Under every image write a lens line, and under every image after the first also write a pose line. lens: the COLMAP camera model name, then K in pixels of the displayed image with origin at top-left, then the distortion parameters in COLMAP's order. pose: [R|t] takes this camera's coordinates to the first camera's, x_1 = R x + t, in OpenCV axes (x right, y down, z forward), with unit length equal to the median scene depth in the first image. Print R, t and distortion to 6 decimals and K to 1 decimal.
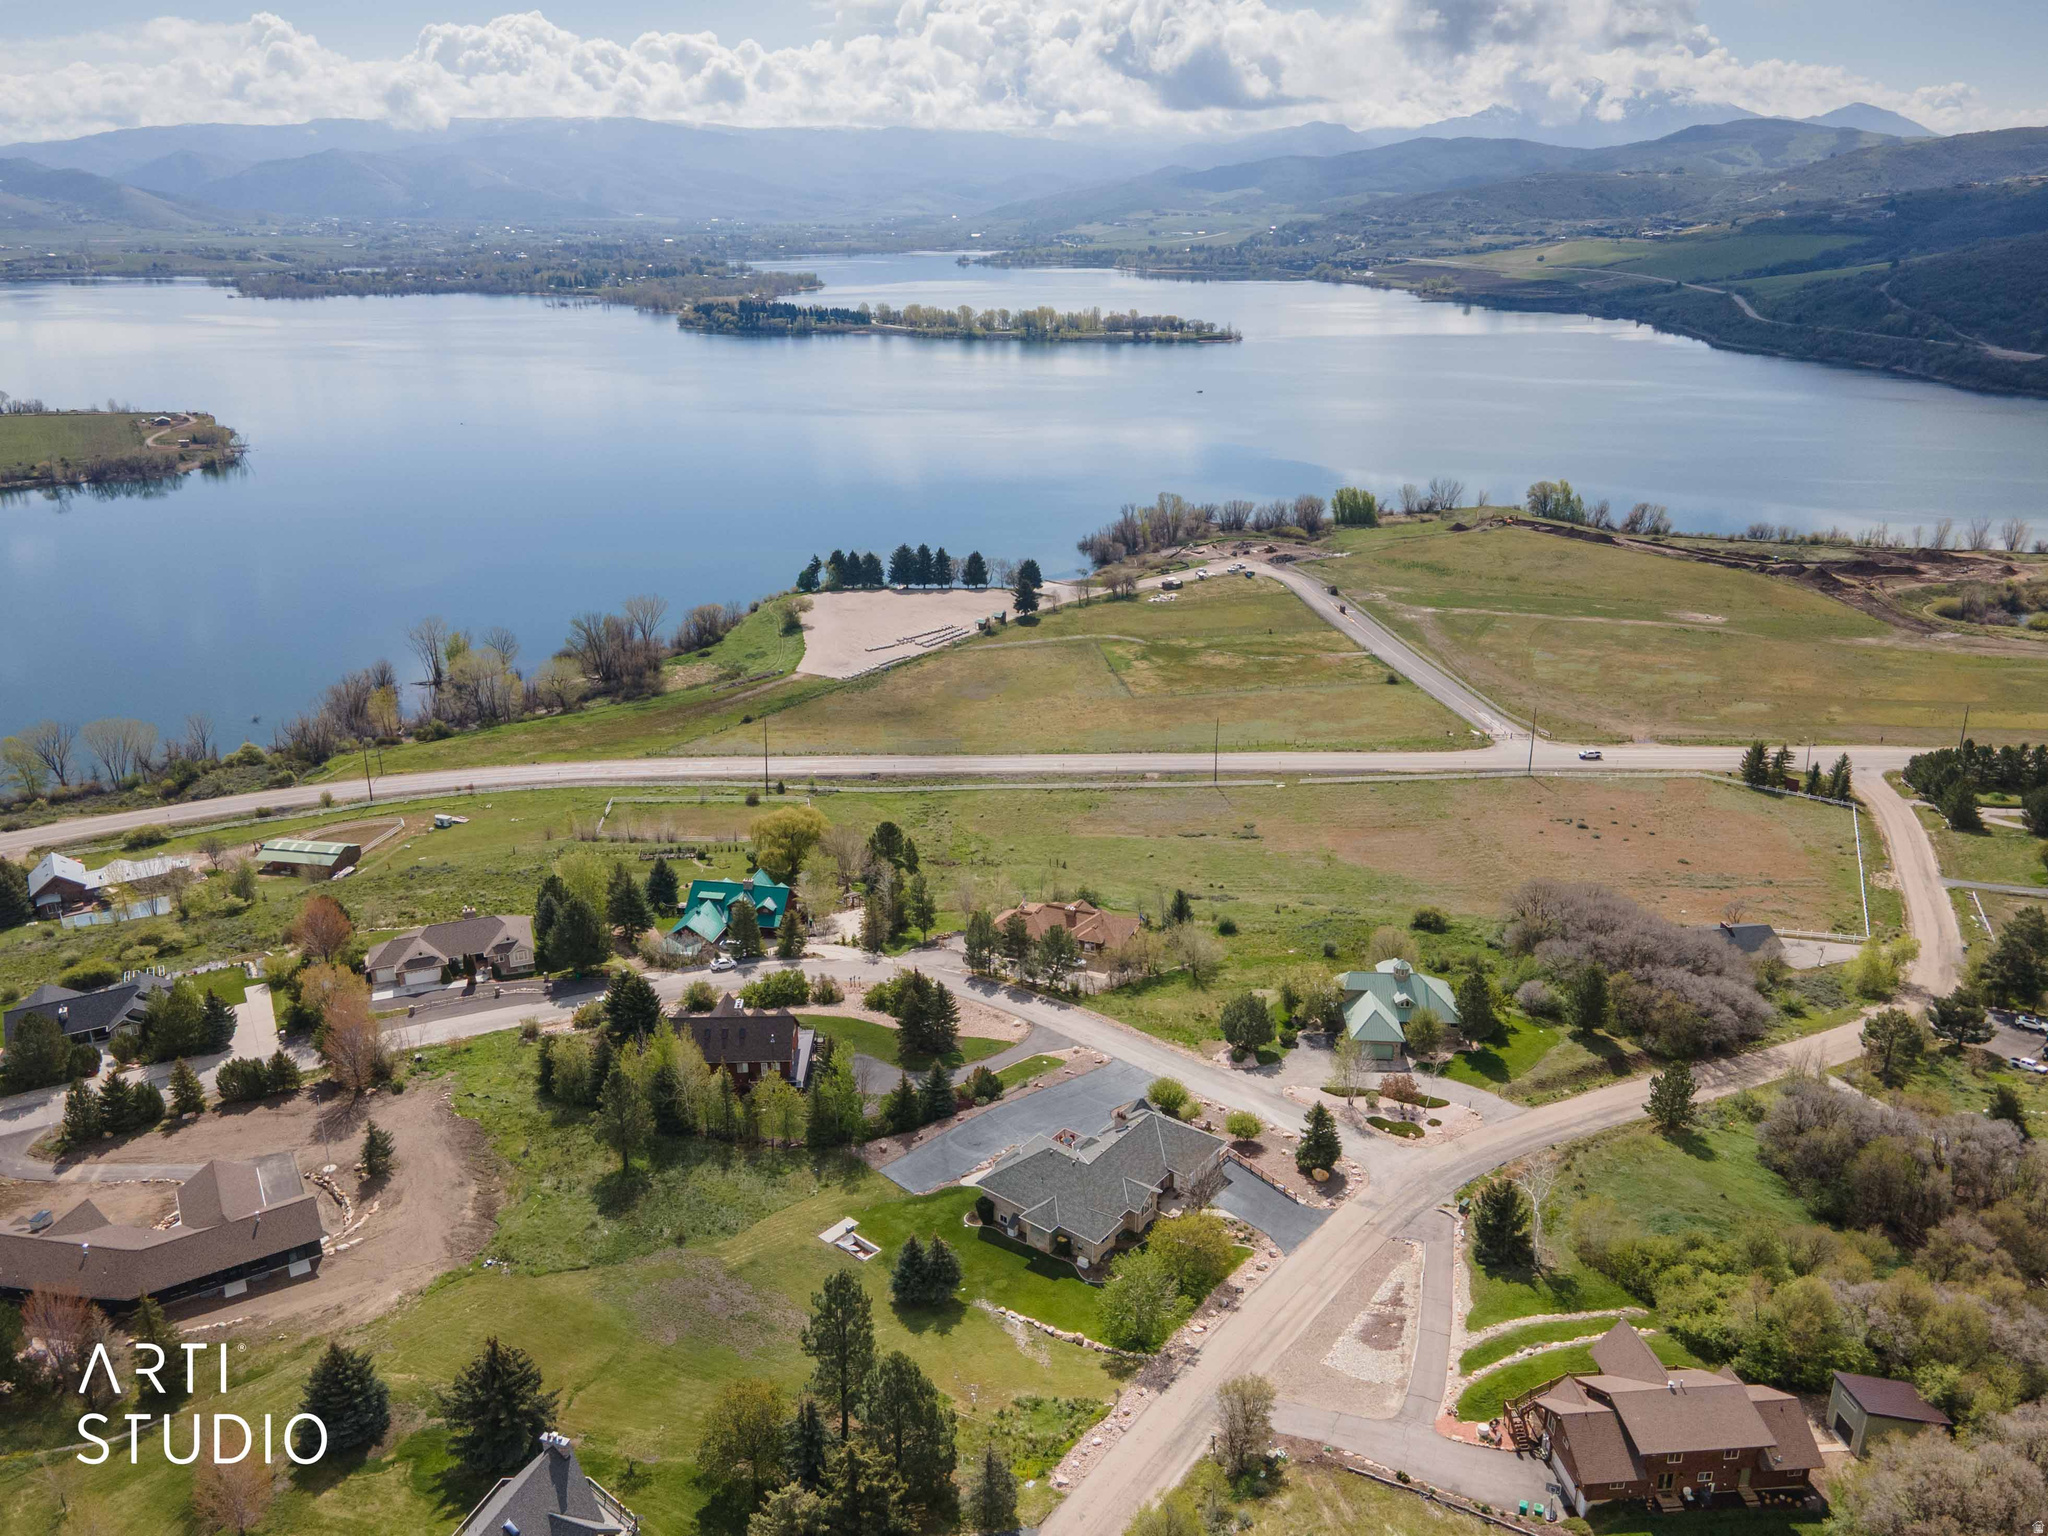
lens RADIAL K [[1519.8, 0, 998.3], [0, 1519.8, 762.5], [0, 0, 1]] dist [0.046189, -0.003166]
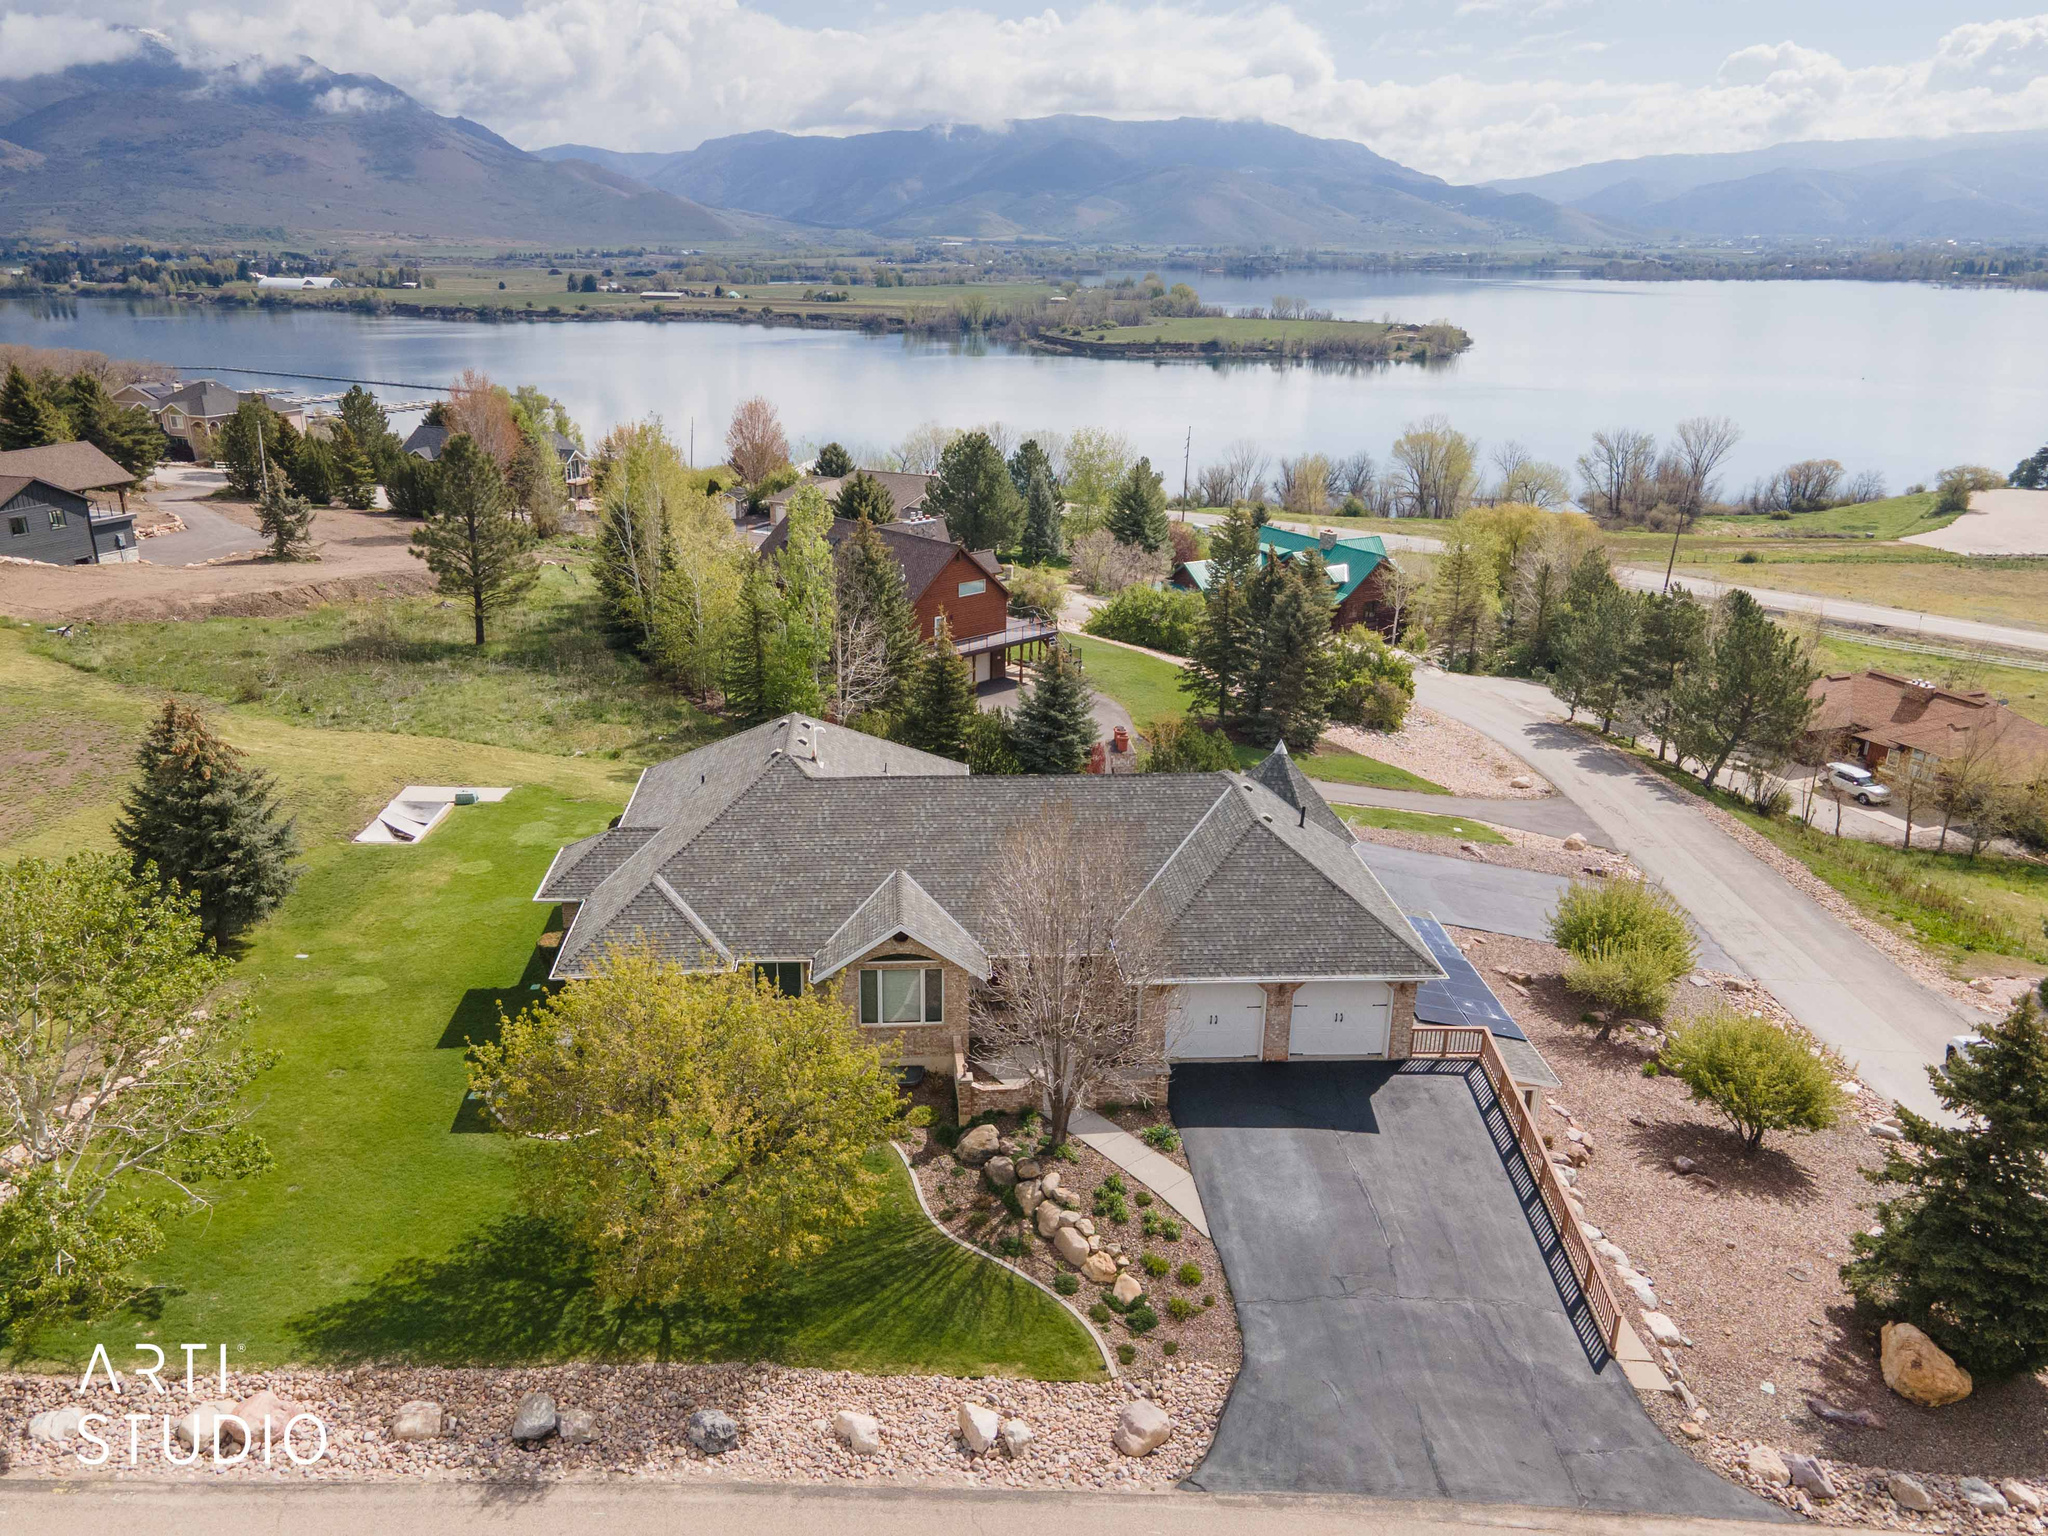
lens RADIAL K [[1513.1, 0, 979.8], [0, 1513.1, 763.0], [0, 0, 1]] dist [0.024255, 0.042786]
pose [[0.666870, 0.258516, -0.698894, 0.078660], [-0.271321, 0.957752, 0.095377, 0.066460], [0.694024, 0.126021, 0.708837, 0.242869]]
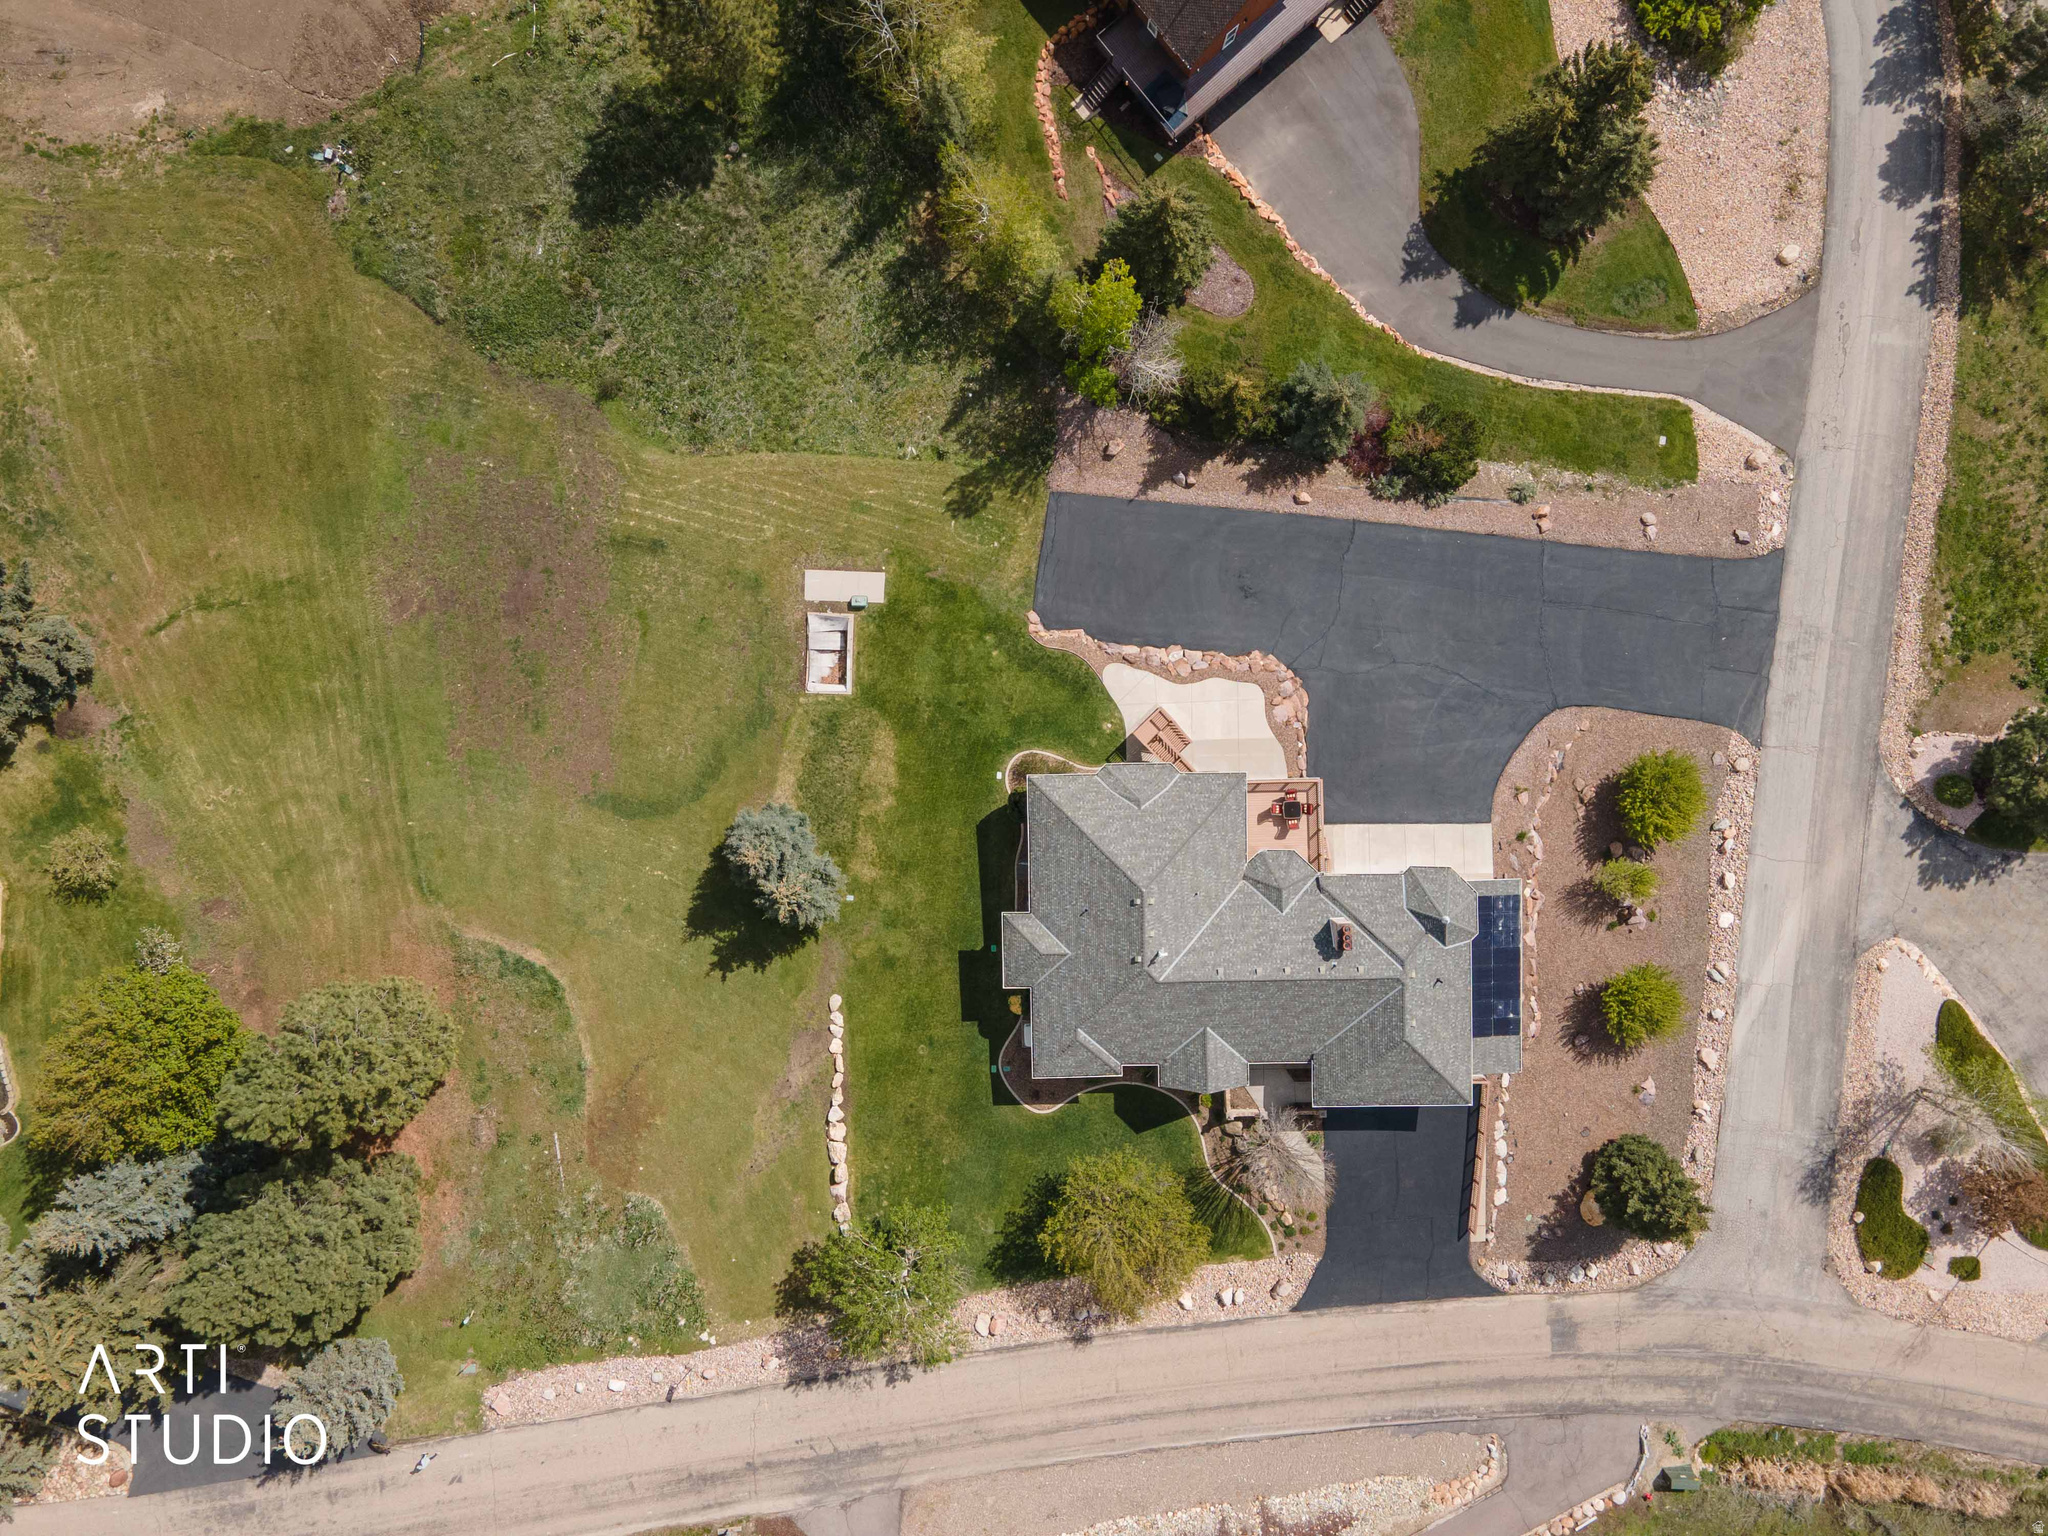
lens RADIAL K [[1519.8, 0, 998.3], [0, 1519.8, 762.5], [0, 0, 1]] dist [0.046189, -0.003166]
pose [[0.638020, 0.769716, 0.021639, -0.010620], [-0.260137, 0.189008, 0.946892, -0.055882], [0.724748, -0.609765, 0.320823, 0.249390]]
